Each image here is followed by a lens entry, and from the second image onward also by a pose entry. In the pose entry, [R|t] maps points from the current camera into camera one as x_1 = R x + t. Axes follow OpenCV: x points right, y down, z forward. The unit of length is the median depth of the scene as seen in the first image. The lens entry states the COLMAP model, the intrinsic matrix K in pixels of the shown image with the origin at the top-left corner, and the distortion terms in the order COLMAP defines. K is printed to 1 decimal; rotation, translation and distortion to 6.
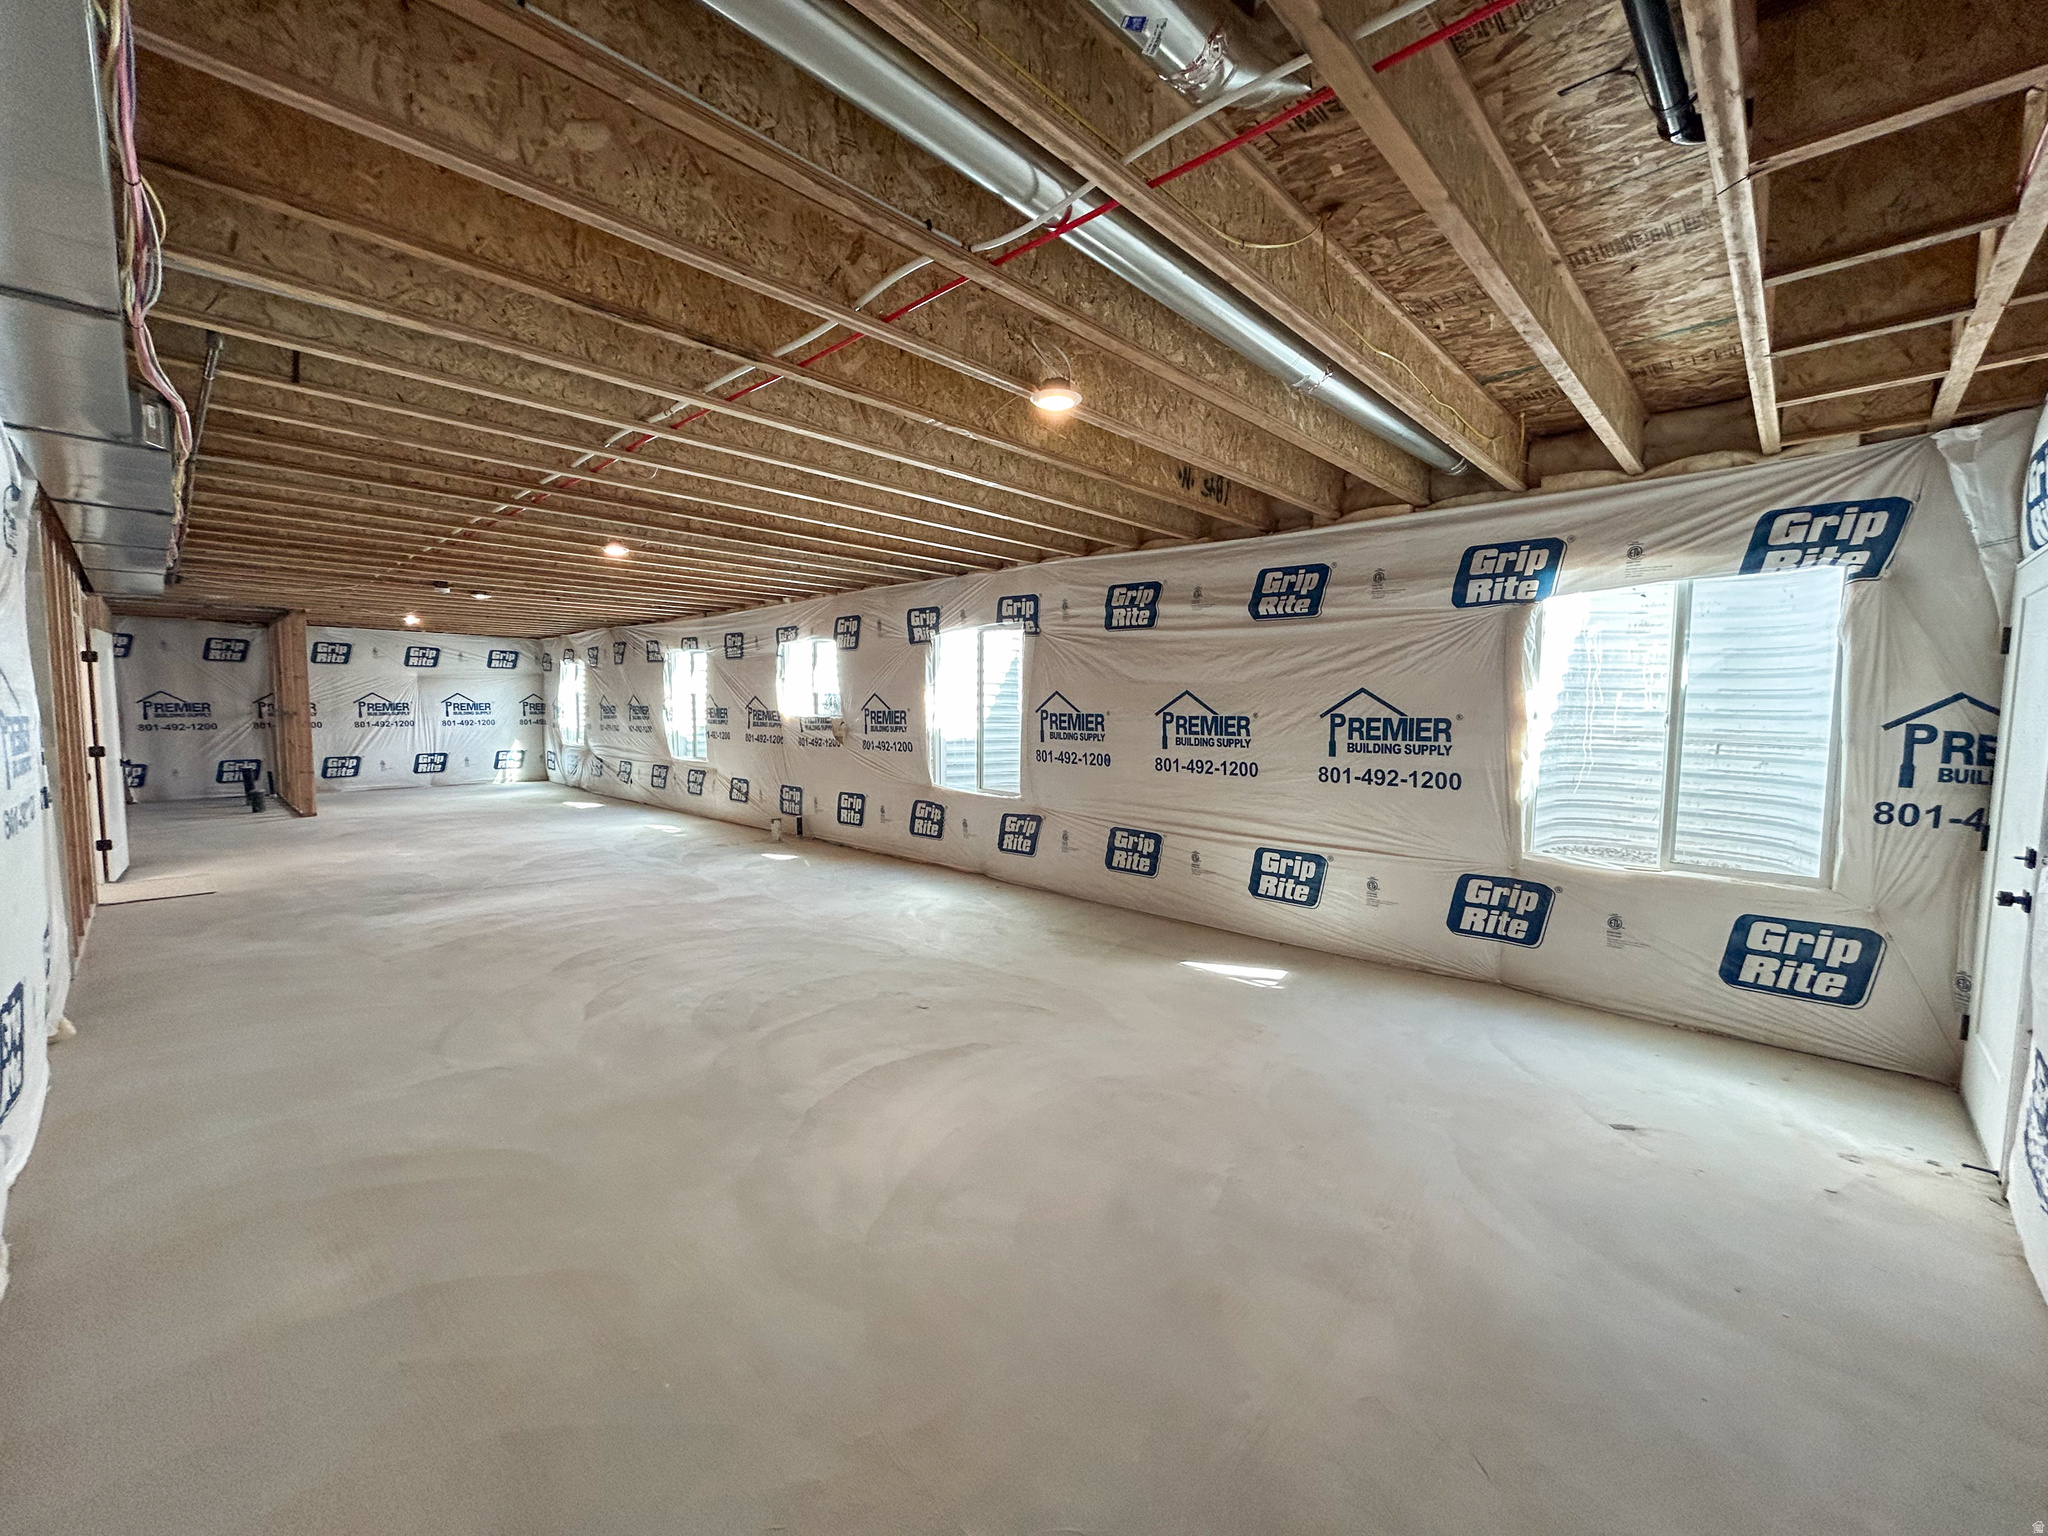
lens RADIAL K [[823.3, 0, 1024.0], [0, 823.3, 760.8], [0, 0, 1]] dist [-0.002425, 0.000397]
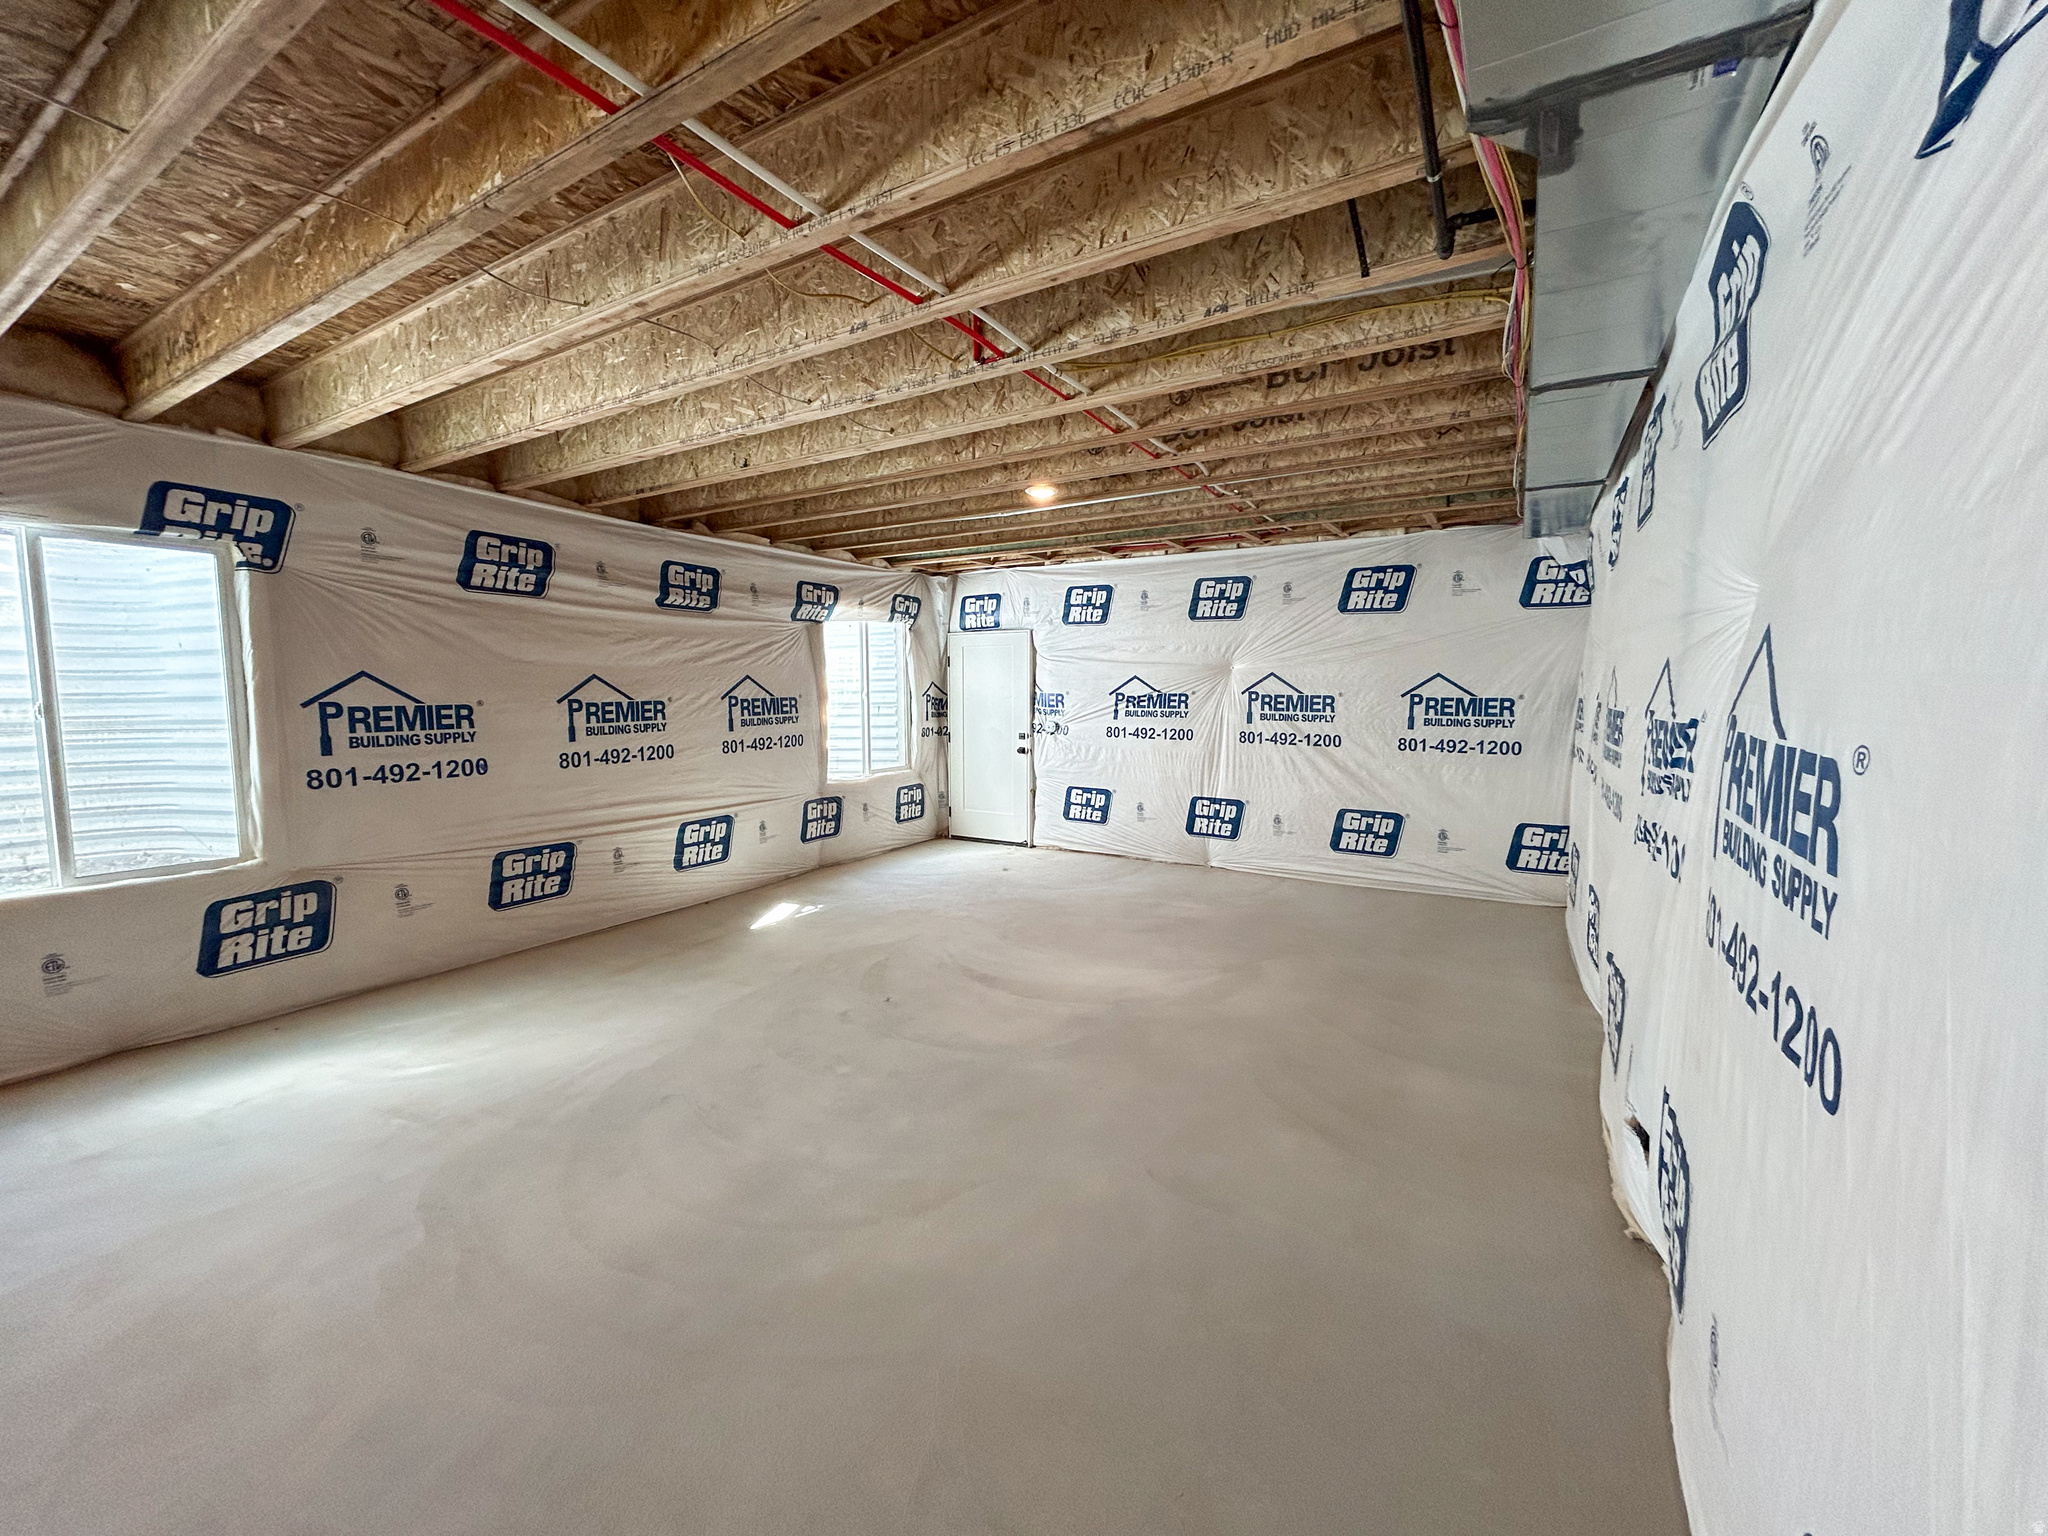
lens RADIAL K [[823.3, 0, 1019.2], [0, 823.3, 765.1], [0, 0, 1]] dist [-0.002425, 0.000397]
pose [[-0.221325, -0.098577, 0.970205, -0.864608], [0.070002, 0.990706, 0.116628, -0.065205], [-0.972685, 0.093729, -0.212367, 0.818873]]
